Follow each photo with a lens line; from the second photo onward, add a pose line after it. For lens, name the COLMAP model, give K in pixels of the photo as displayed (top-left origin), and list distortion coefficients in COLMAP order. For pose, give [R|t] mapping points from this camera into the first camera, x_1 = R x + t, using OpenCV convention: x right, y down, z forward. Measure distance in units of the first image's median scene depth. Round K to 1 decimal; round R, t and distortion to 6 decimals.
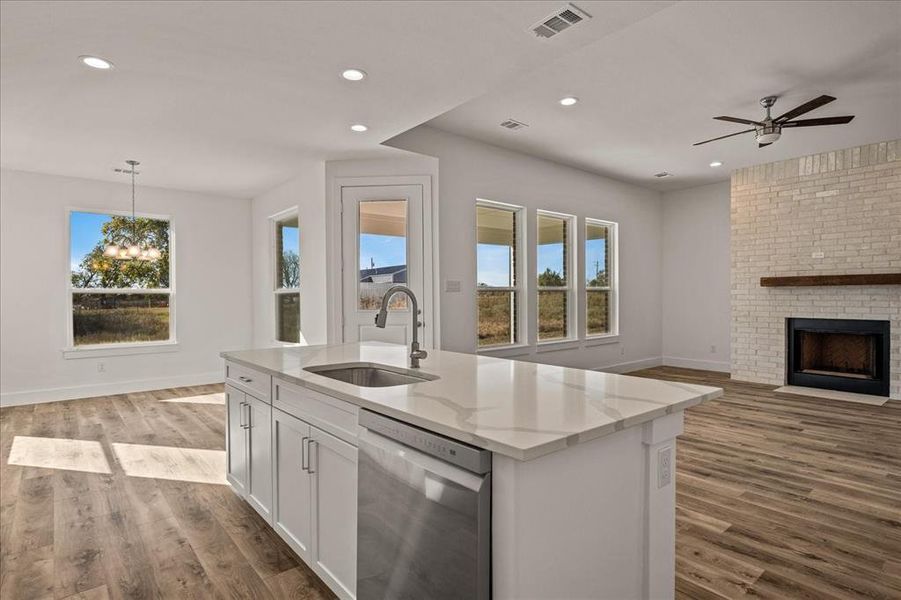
lens RADIAL K [[464.5, 0, 450.8], [0, 464.5, 300.8], [0, 0, 1]] dist [0.000492, -0.002048]
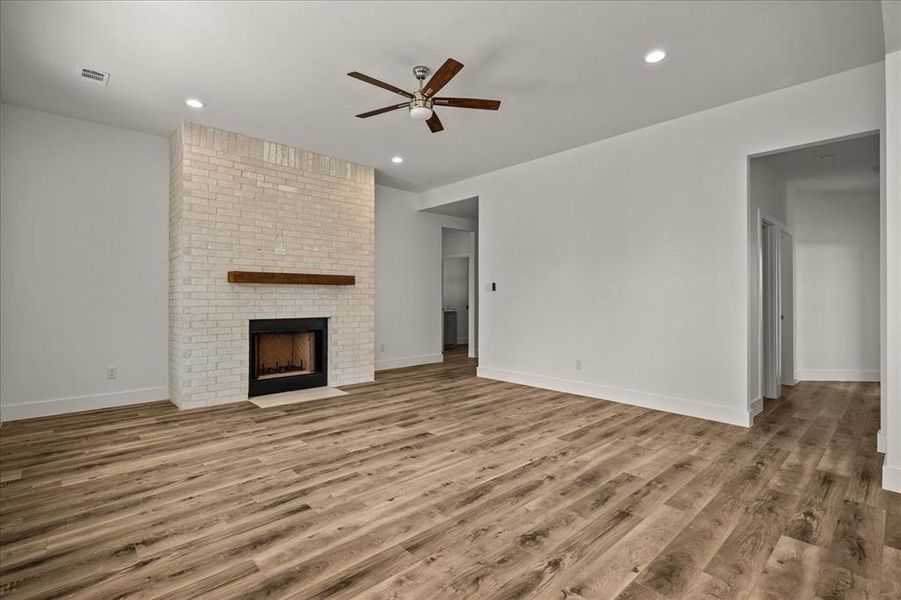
lens RADIAL K [[425.6, 0, 447.7], [0, 425.6, 296.9], [0, 0, 1]] dist [-0.000306, 0.001391]
pose [[-0.050631, 0.005838, 0.998700, -0.092008], [0.007865, 0.999954, -0.005447, 0.001497], [-0.998686, 0.007579, -0.050675, 0.733476]]
